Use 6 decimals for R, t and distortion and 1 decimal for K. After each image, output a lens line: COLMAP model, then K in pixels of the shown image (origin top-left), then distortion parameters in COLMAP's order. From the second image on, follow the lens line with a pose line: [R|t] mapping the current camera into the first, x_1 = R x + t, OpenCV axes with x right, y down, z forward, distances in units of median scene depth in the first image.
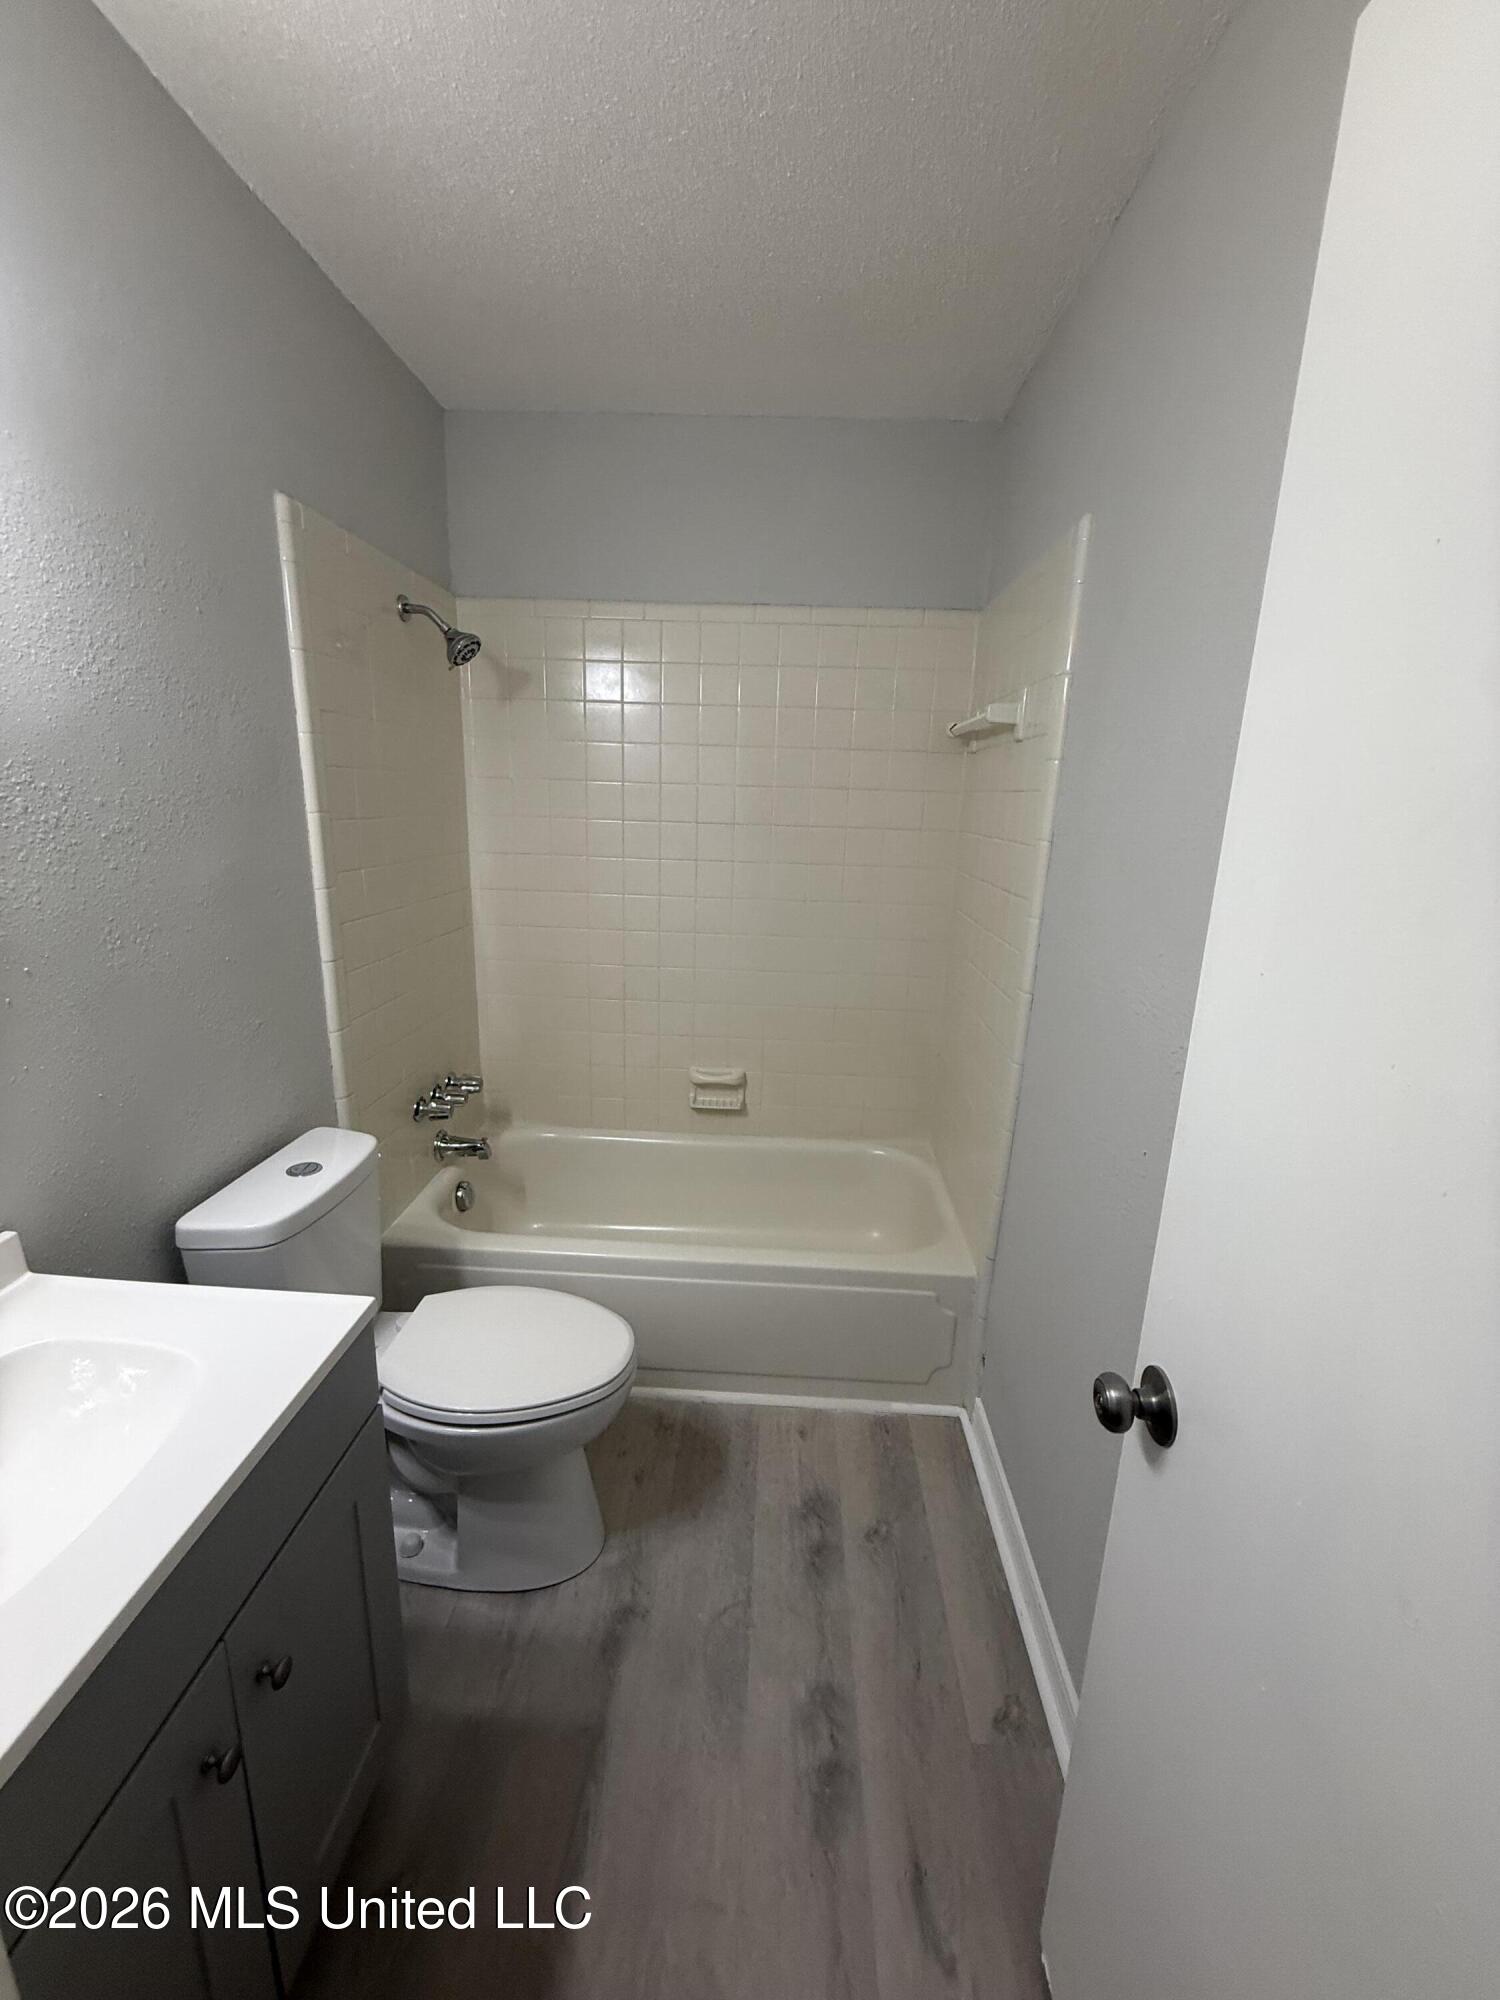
lens RADIAL K [[797.6, 0, 750.1], [0, 797.6, 997.0], [0, 0, 1]] dist [-0.000132, -0.000618]
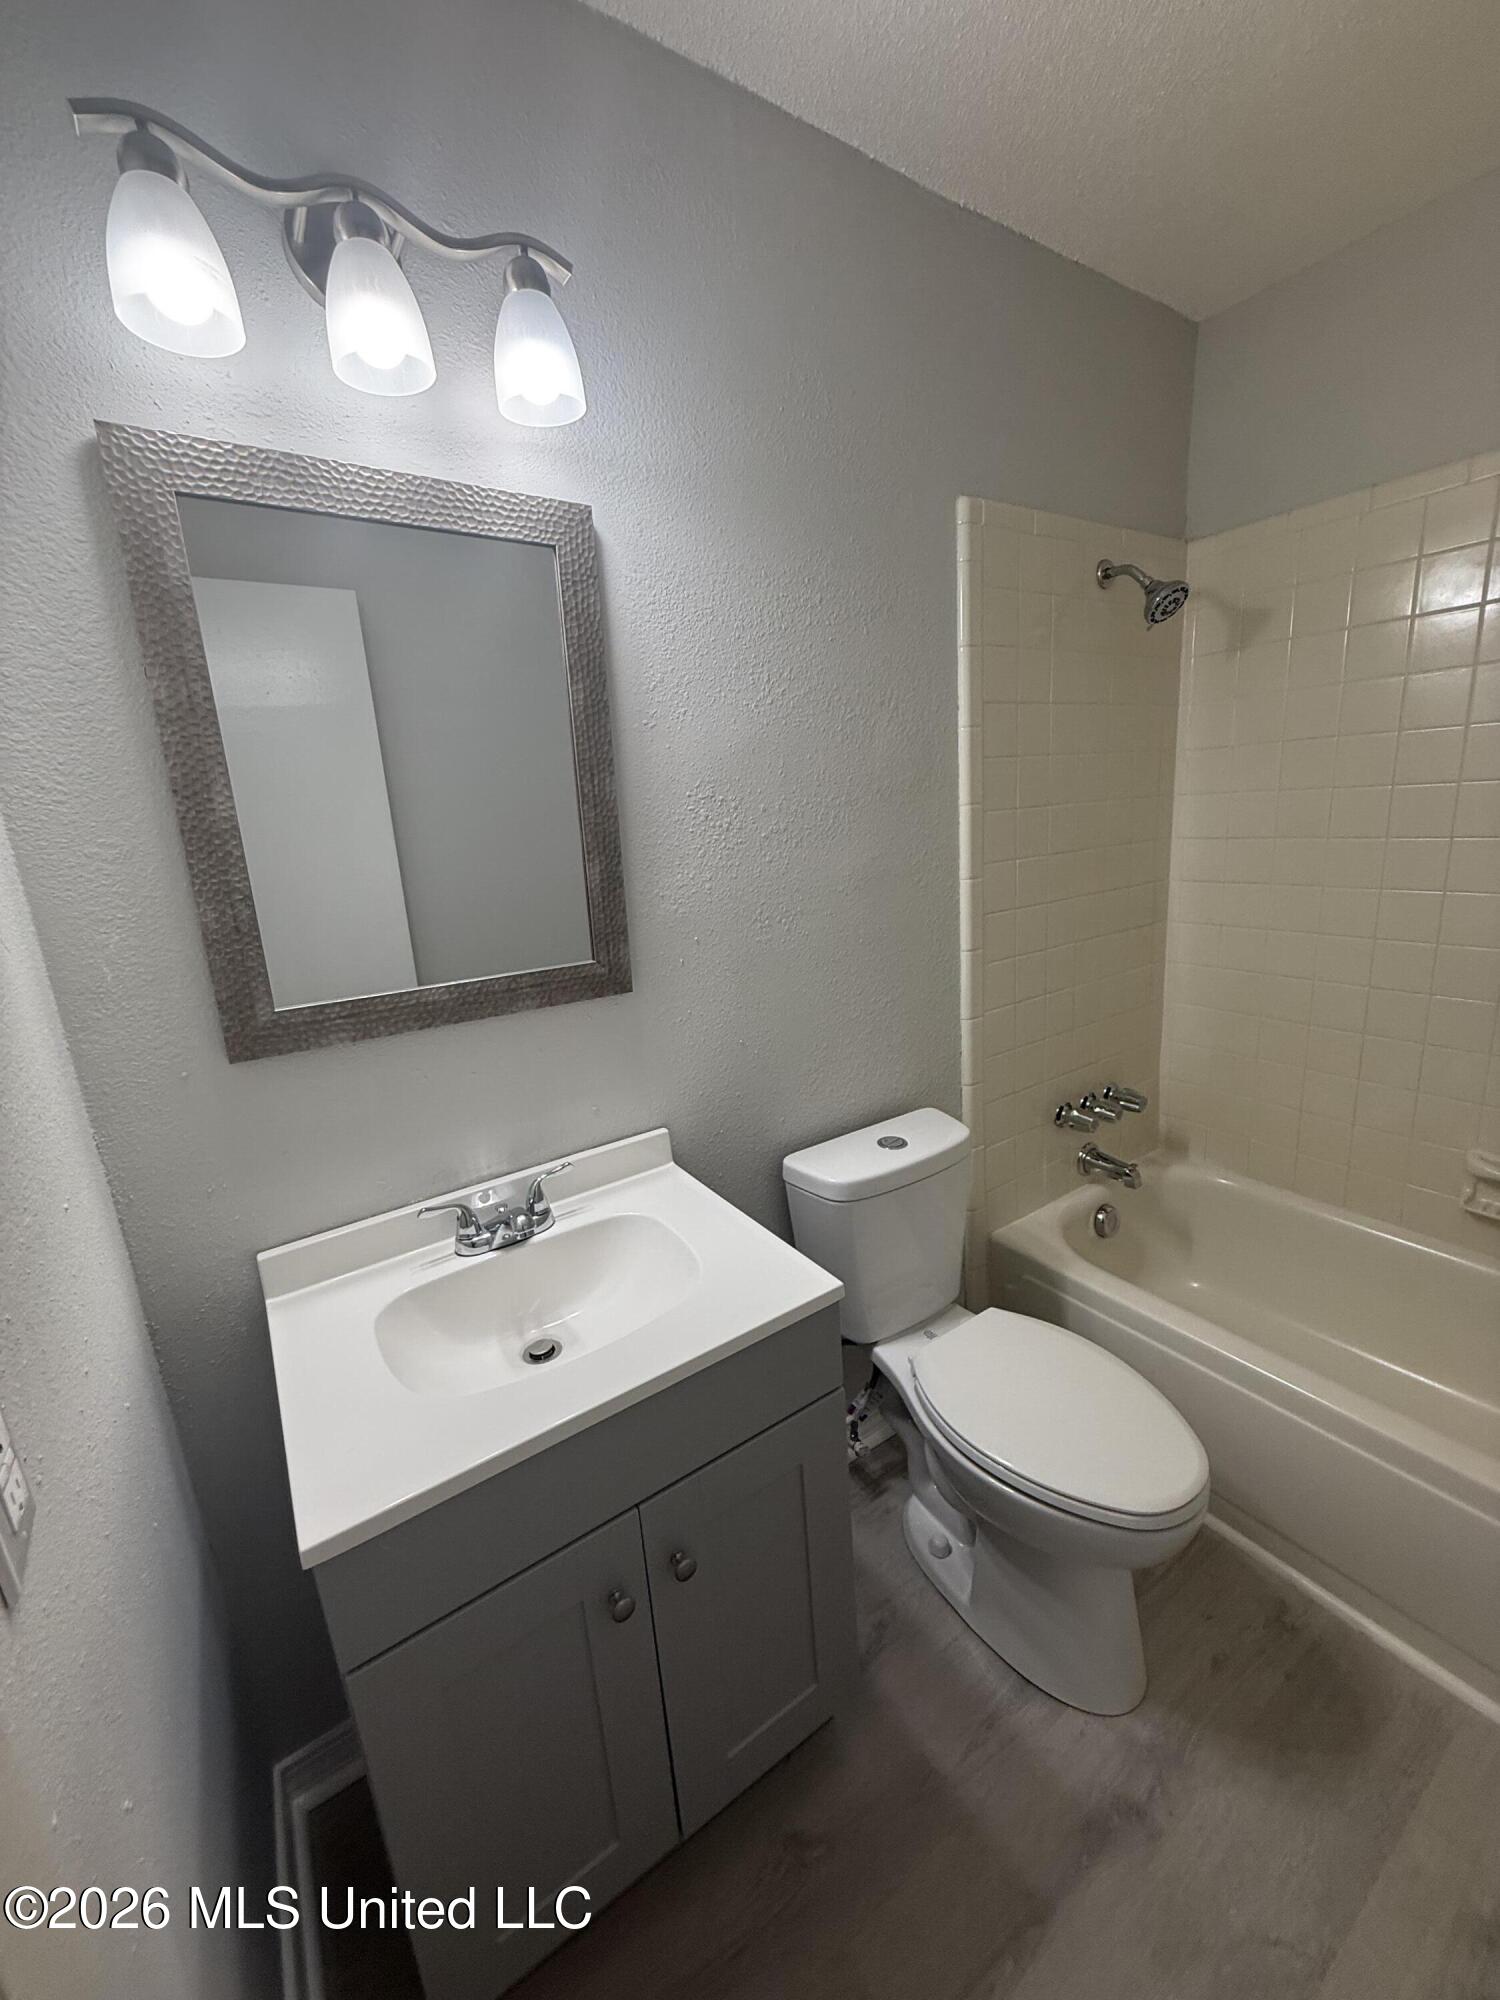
lens RADIAL K [[797.6, 0, 750.1], [0, 797.6, 997.0], [0, 0, 1]] dist [-0.000132, -0.000618]
pose [[0.589471, 0.116762, -0.799306, 0.128573], [-0.111019, 0.991819, 0.063010, -0.018773], [0.800124, 0.051595, 0.597611, 0.165687]]
